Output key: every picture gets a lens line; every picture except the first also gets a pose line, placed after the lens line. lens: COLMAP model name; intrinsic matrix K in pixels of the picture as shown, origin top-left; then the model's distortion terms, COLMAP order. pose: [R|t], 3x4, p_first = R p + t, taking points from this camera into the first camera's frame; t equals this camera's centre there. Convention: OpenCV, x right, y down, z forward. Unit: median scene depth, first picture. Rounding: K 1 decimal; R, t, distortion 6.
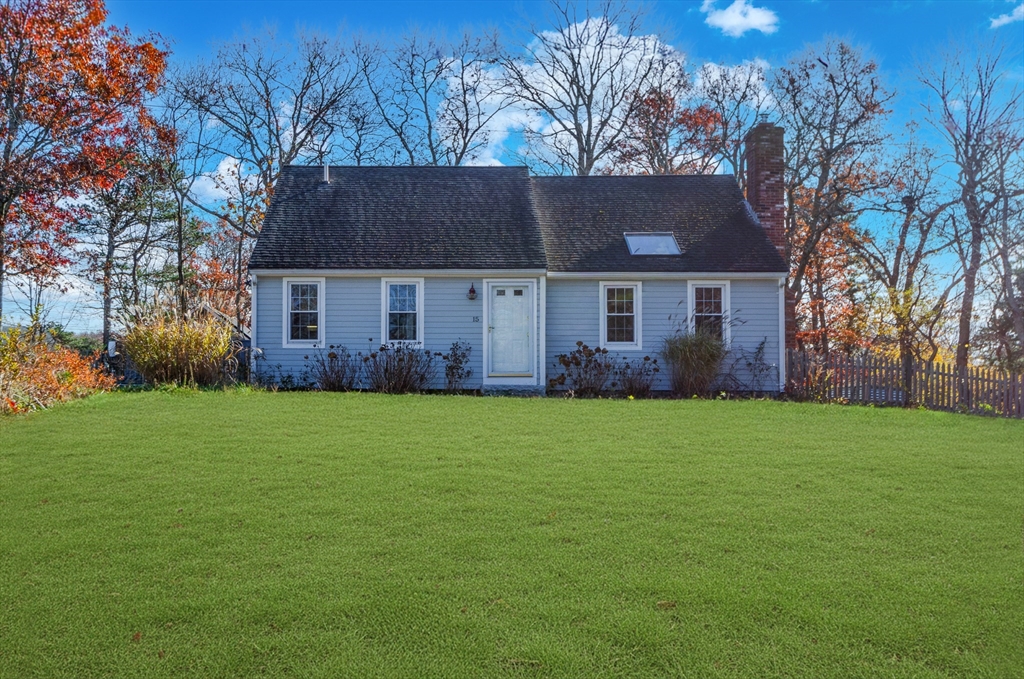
lens RADIAL K [[970.4, 0, 512.0], [0, 970.4, 339.5], [0, 0, 1]] dist [-0.008429, 0.000715]
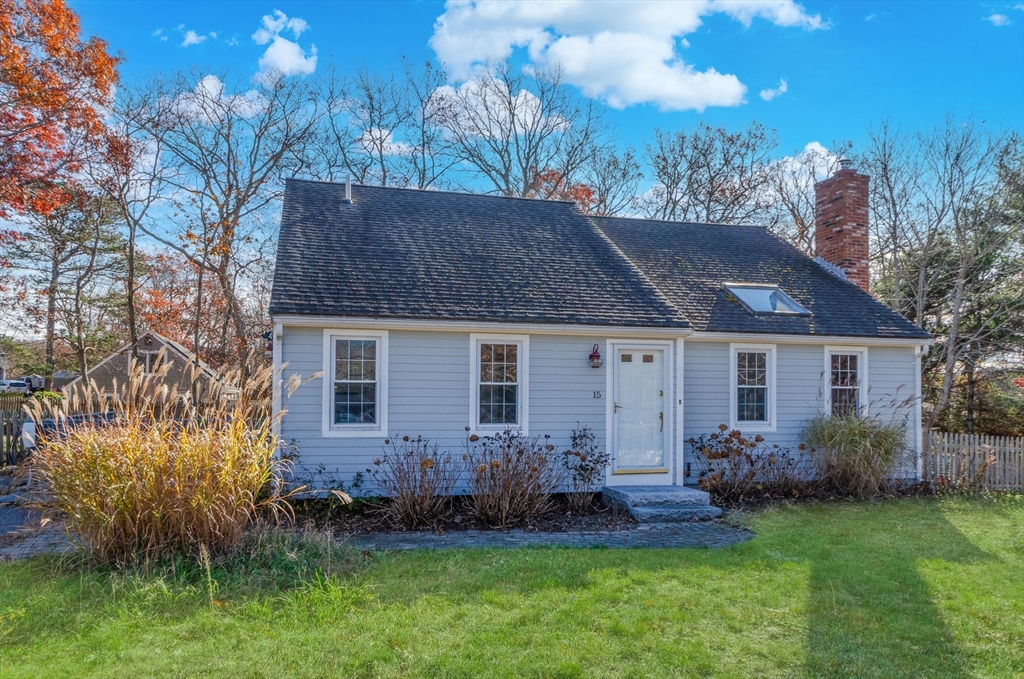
lens RADIAL K [[660.0, 0, 511.1], [0, 660.0, 367.3], [0, 0, 1]] dist [0.003817, 0.000074]
pose [[0.978460, 0.019246, 0.205540, -0.192153], [-0.023312, 0.999577, 0.017379, -0.046118], [-0.205118, -0.021796, 0.978494, 0.506804]]
